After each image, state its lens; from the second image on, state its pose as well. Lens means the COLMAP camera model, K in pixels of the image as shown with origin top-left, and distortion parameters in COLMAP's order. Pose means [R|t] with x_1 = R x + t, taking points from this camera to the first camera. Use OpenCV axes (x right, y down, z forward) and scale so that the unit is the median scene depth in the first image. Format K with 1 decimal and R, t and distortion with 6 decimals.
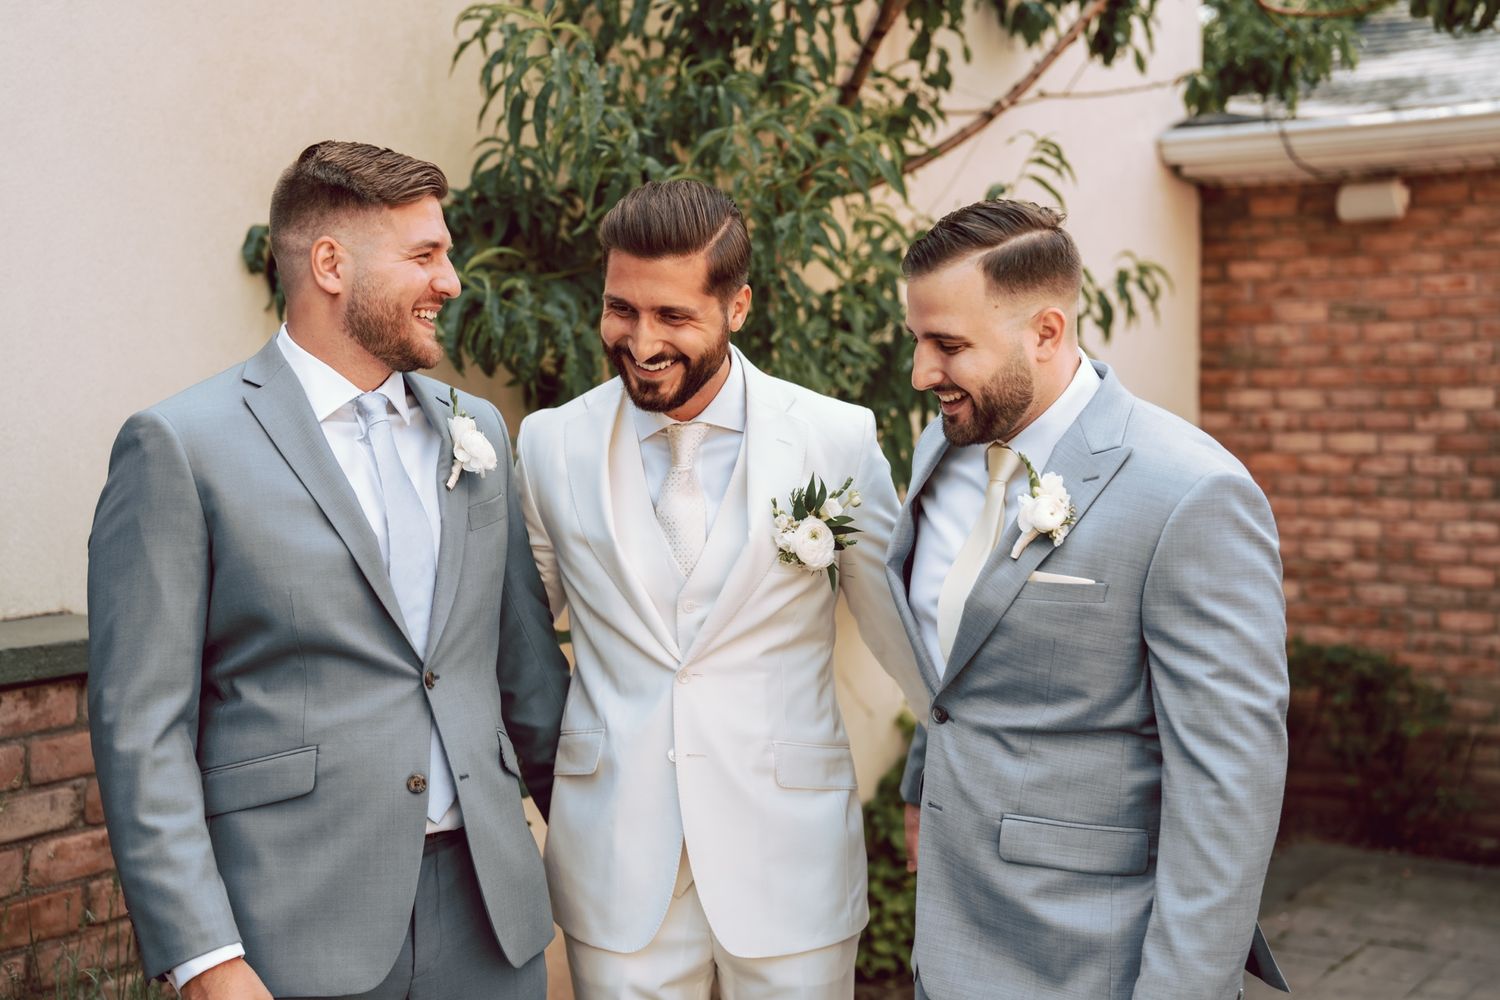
lens RADIAL K [[2030.4, 0, 743.2], [0, 2030.4, 502.0], [0, 0, 1]] dist [-0.130804, 0.862495]
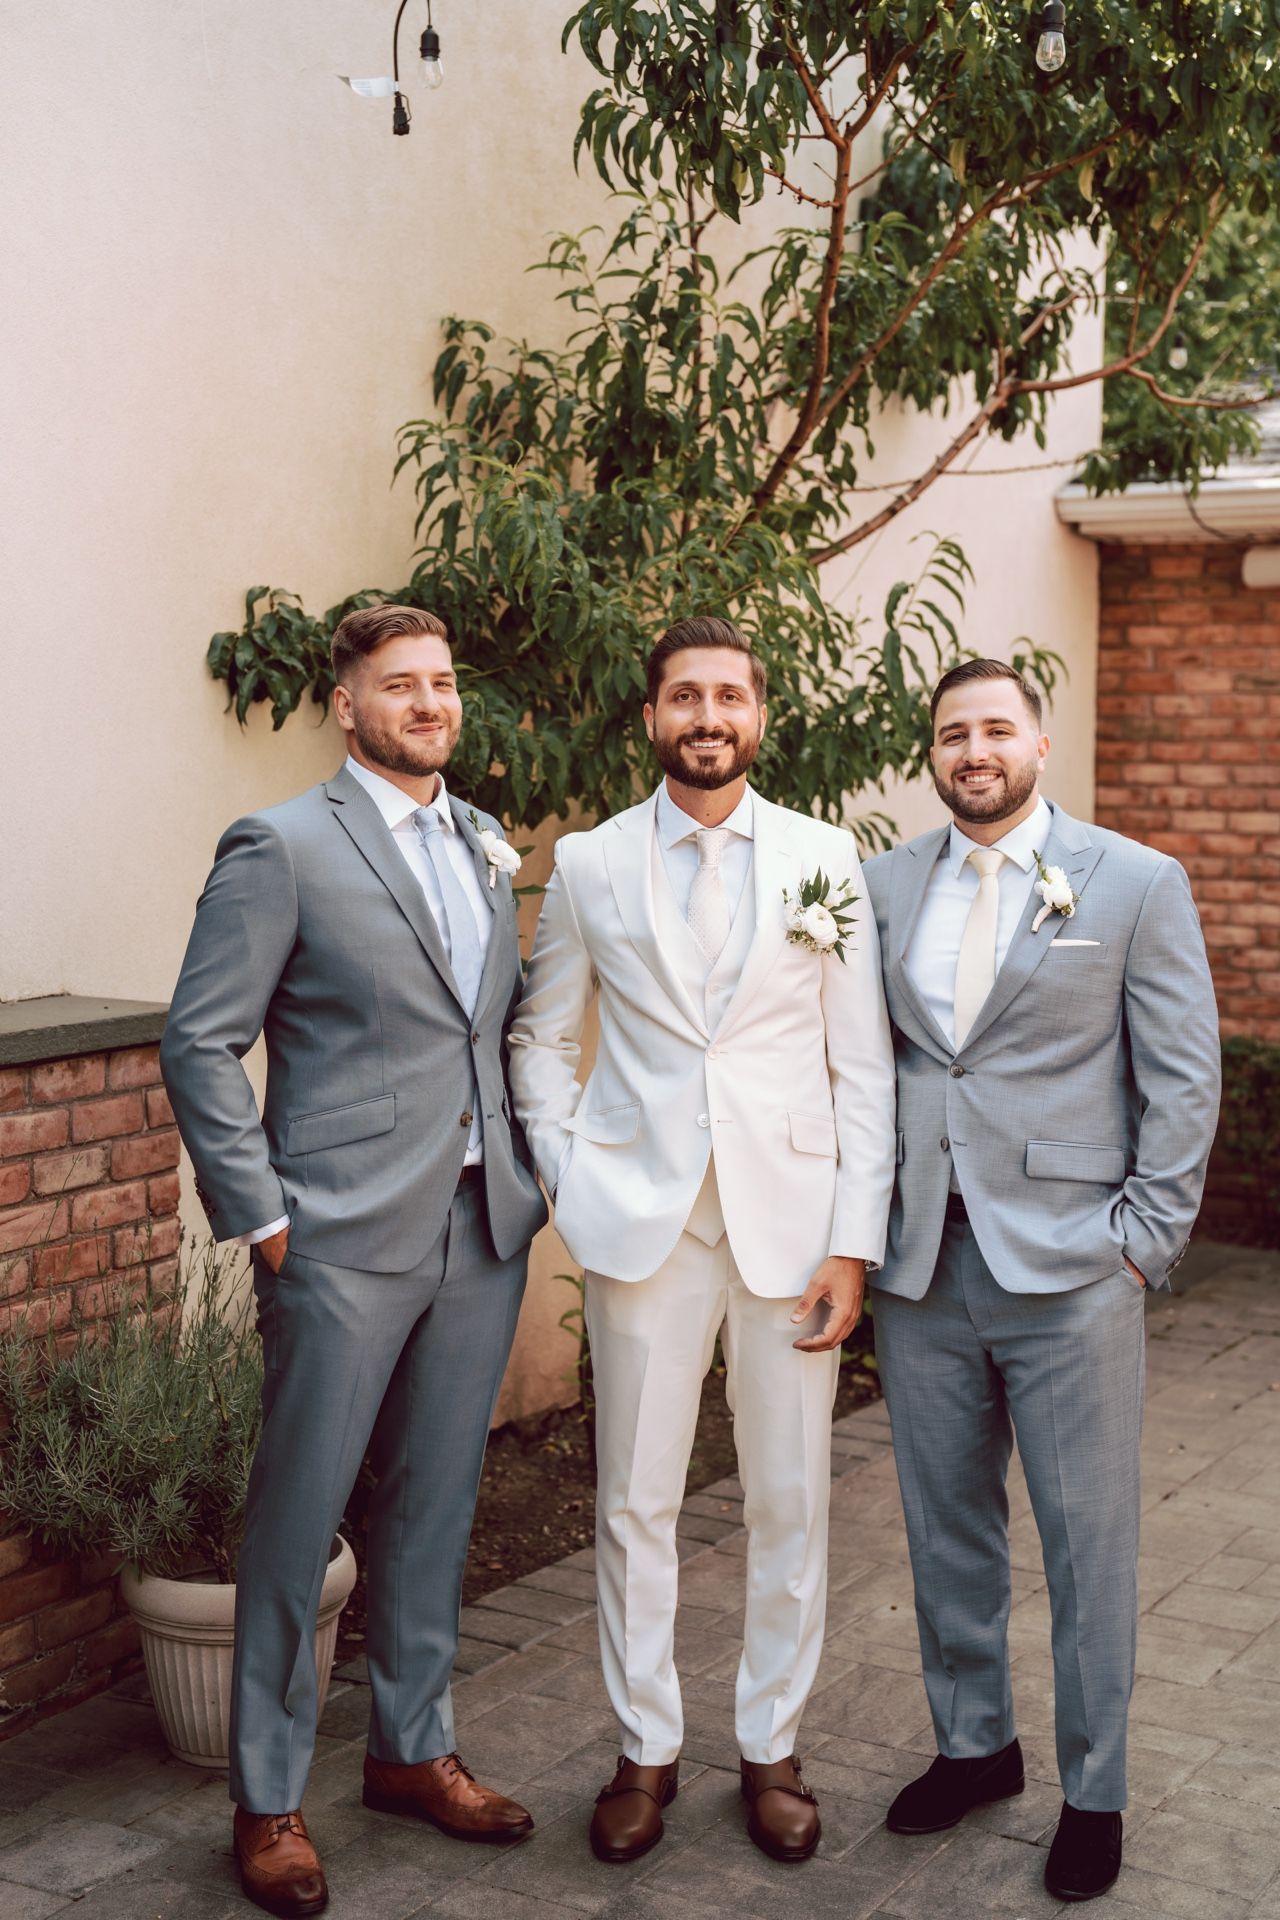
lens RADIAL K [[2598.8, 0, 645.8], [0, 2598.8, 1013.4], [0, 0, 1]] dist [-0.130804, 0.862495]
pose [[0.998805, 0.002867, 0.048779, -0.063825], [-0.005673, 0.998330, 0.057483, -0.013046], [-0.048533, -0.057691, 0.997154, -0.302630]]
